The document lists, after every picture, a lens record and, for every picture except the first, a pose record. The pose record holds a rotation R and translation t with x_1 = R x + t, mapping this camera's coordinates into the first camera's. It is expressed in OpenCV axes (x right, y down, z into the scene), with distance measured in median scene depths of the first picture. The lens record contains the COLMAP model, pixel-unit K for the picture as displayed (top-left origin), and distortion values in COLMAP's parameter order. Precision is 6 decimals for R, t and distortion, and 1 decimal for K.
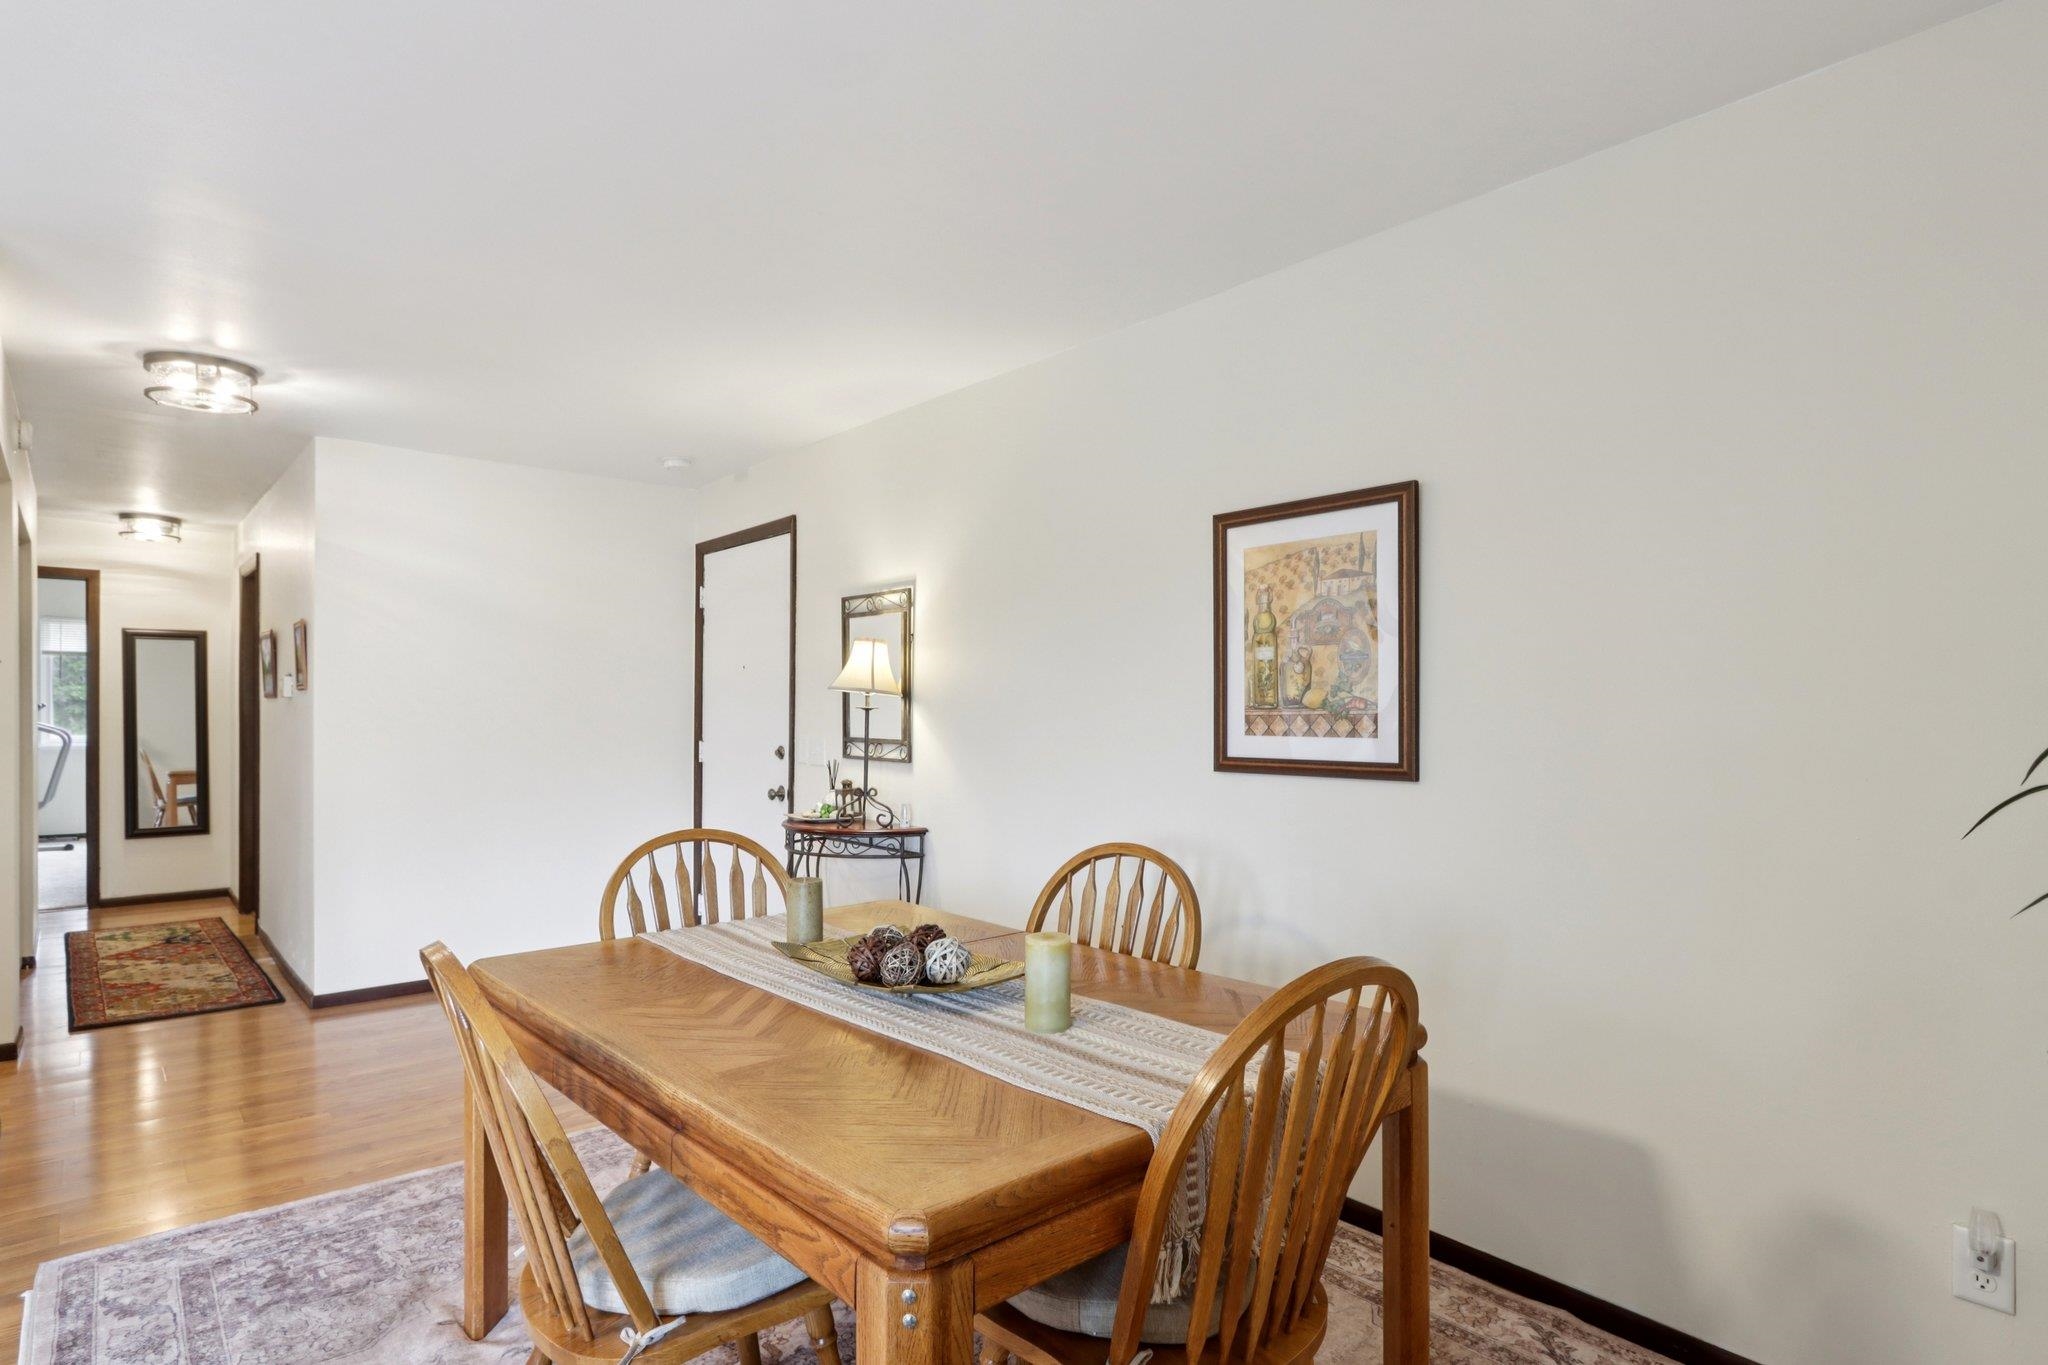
lens RADIAL K [[1075.4, 0, 1015.1], [0, 1075.4, 724.0], [0, 0, 1]] dist [0.001894, 0.001044]
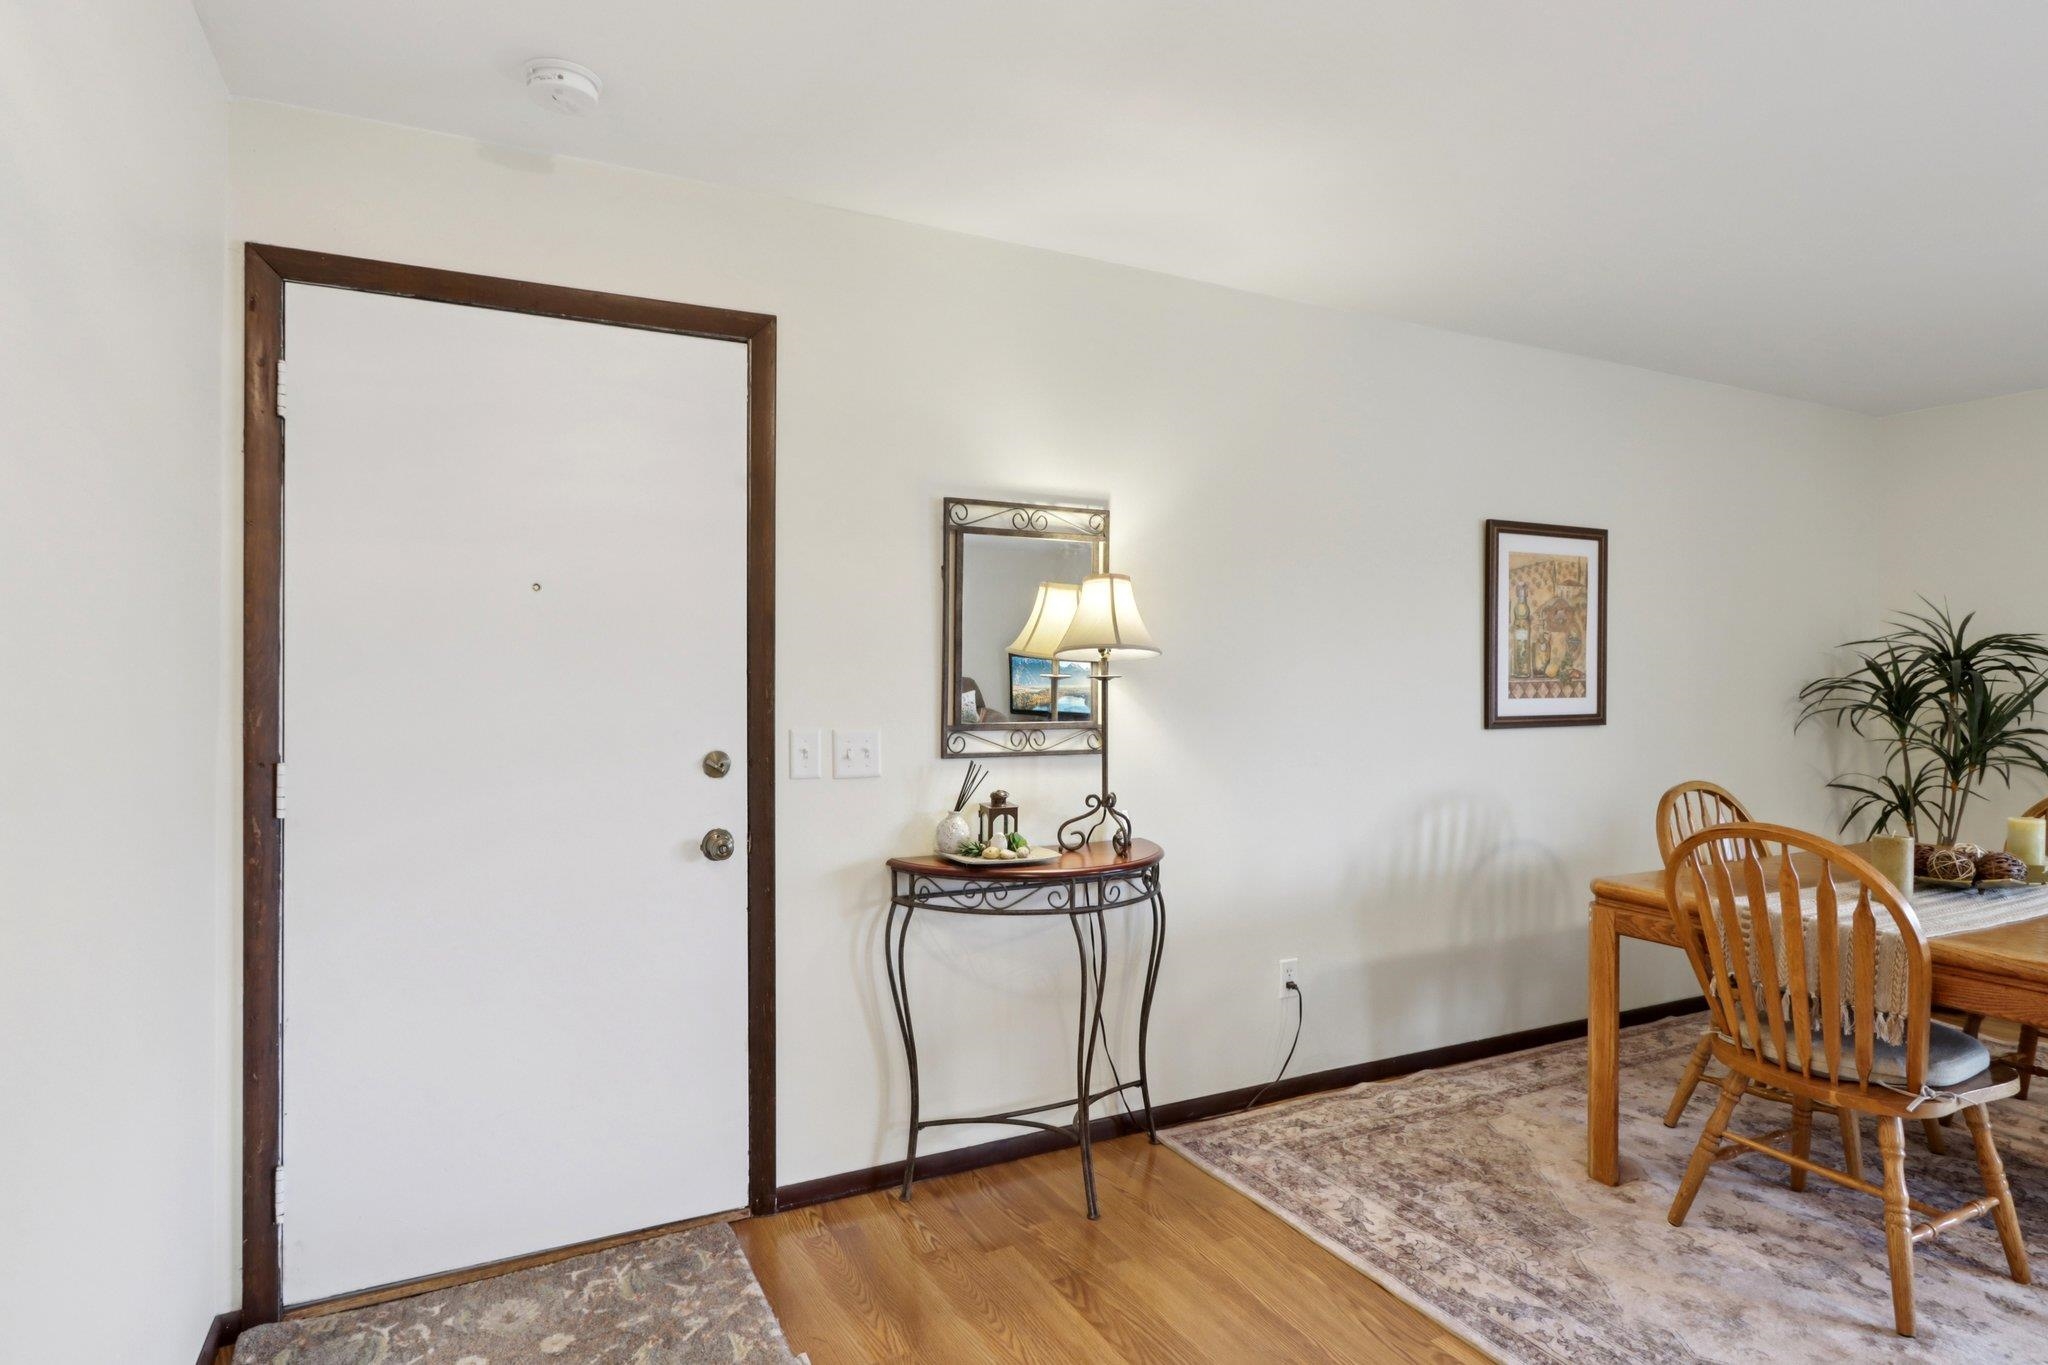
lens RADIAL K [[1088.5, 0, 1005.1], [0, 1088.5, 672.7], [0, 0, 1]] dist [-0.003109, 0.000836]
pose [[0.239175, -0.003131, 0.970971, -0.786016], [0.010931, 0.999940, 0.000532, -0.018355], [-0.970915, 0.010487, 0.239195, 0.853695]]
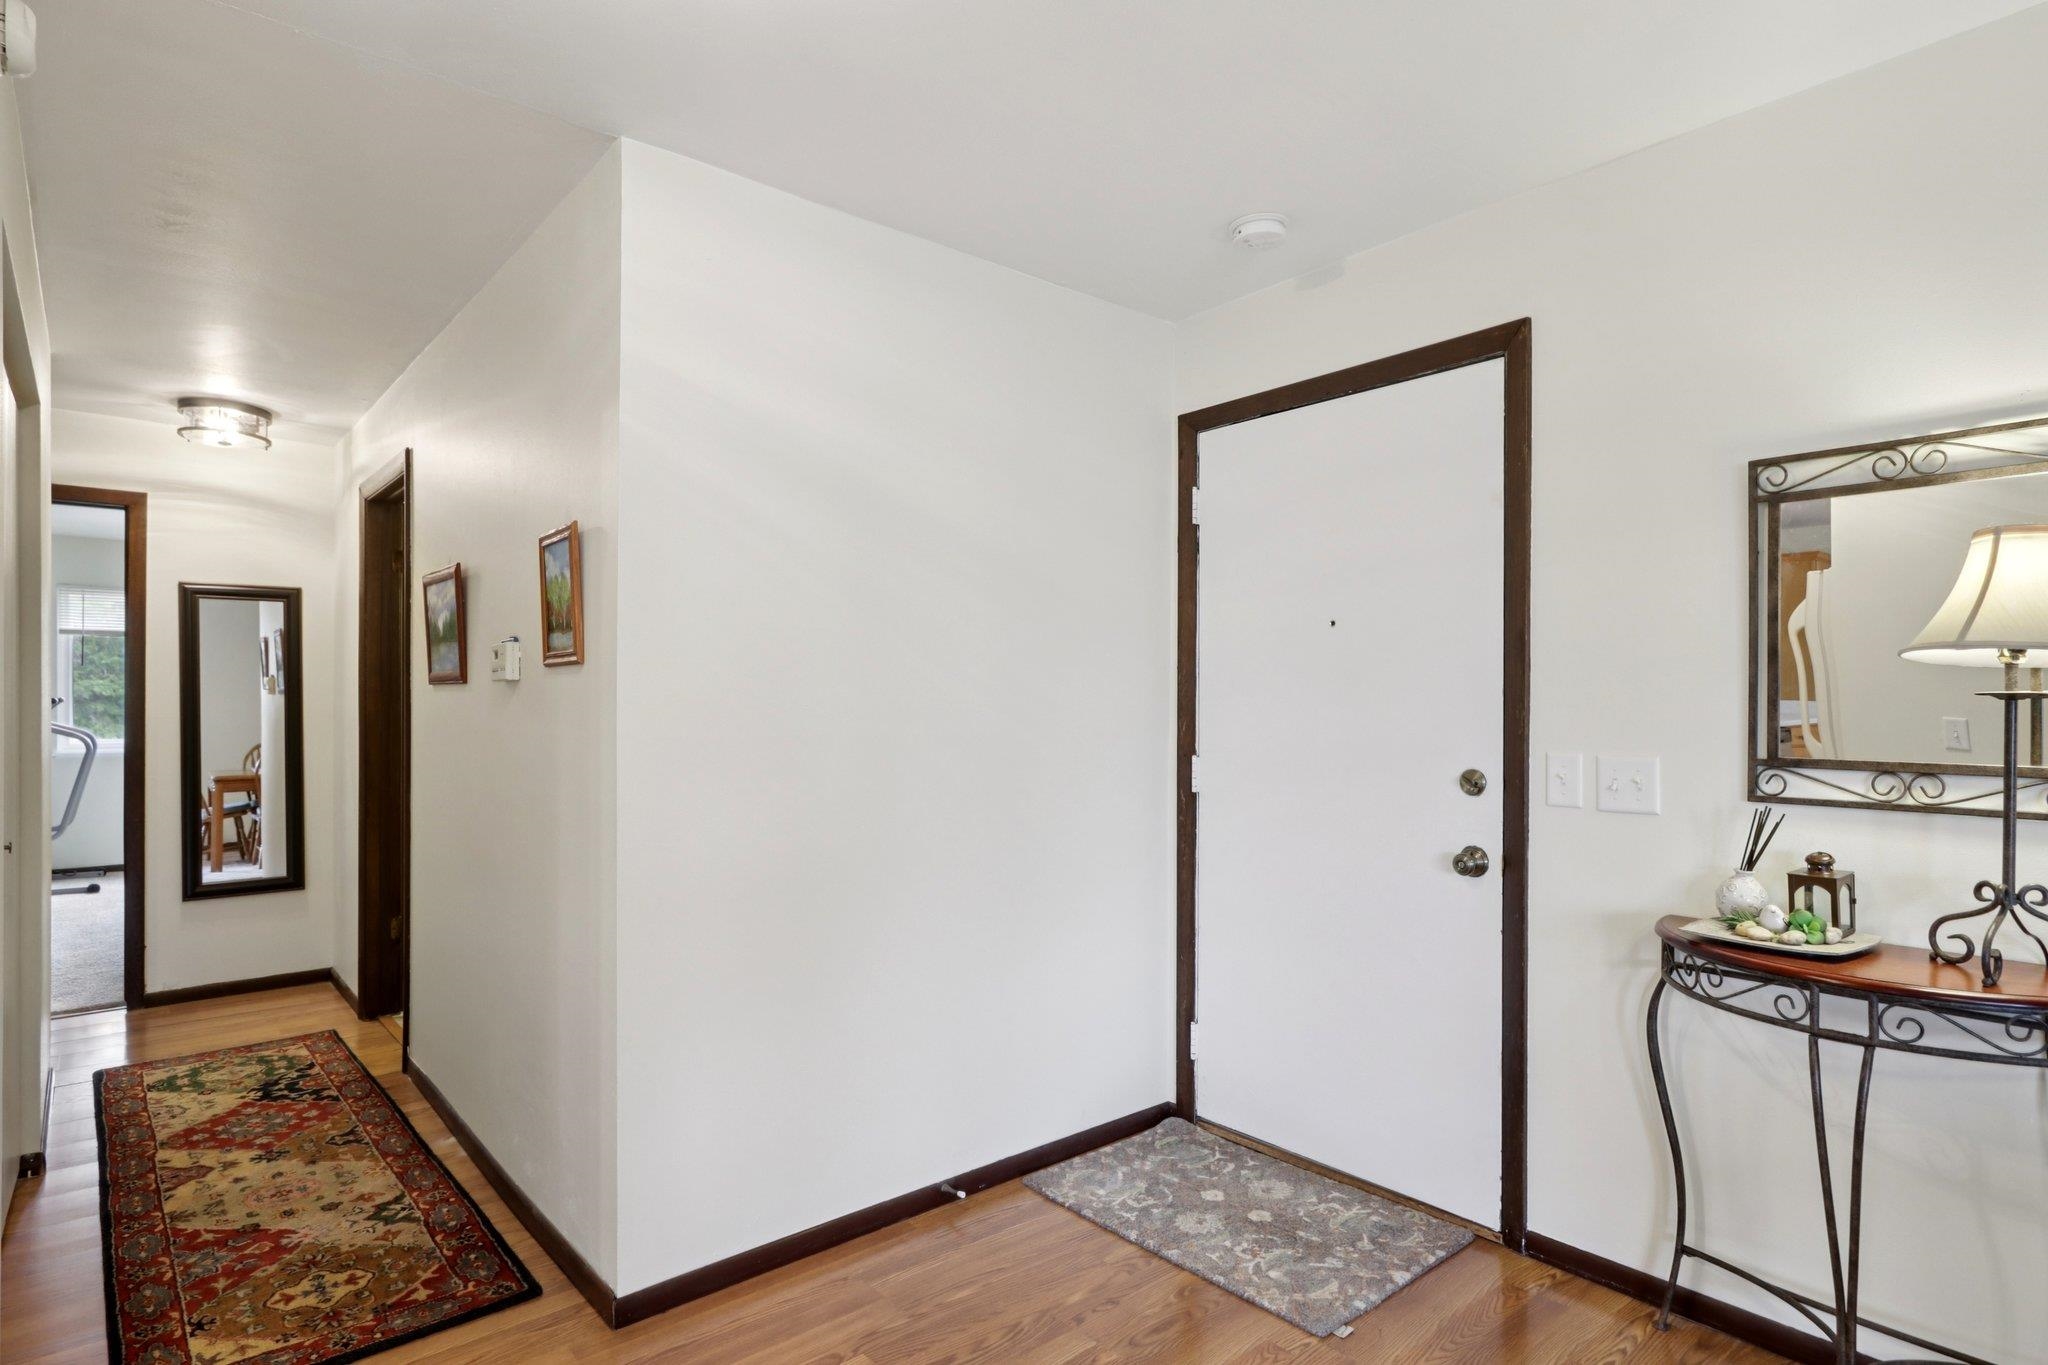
lens RADIAL K [[1067.8, 0, 1016.7], [0, 1067.8, 703.5], [0, 0, 1]] dist [-0.001577, 0.001554]
pose [[0.999983, -0.005066, -0.003038, -0.500388], [0.005038, 0.999945, -0.009212, -0.009201], [0.003085, 0.009196, 0.999953, 0.554916]]
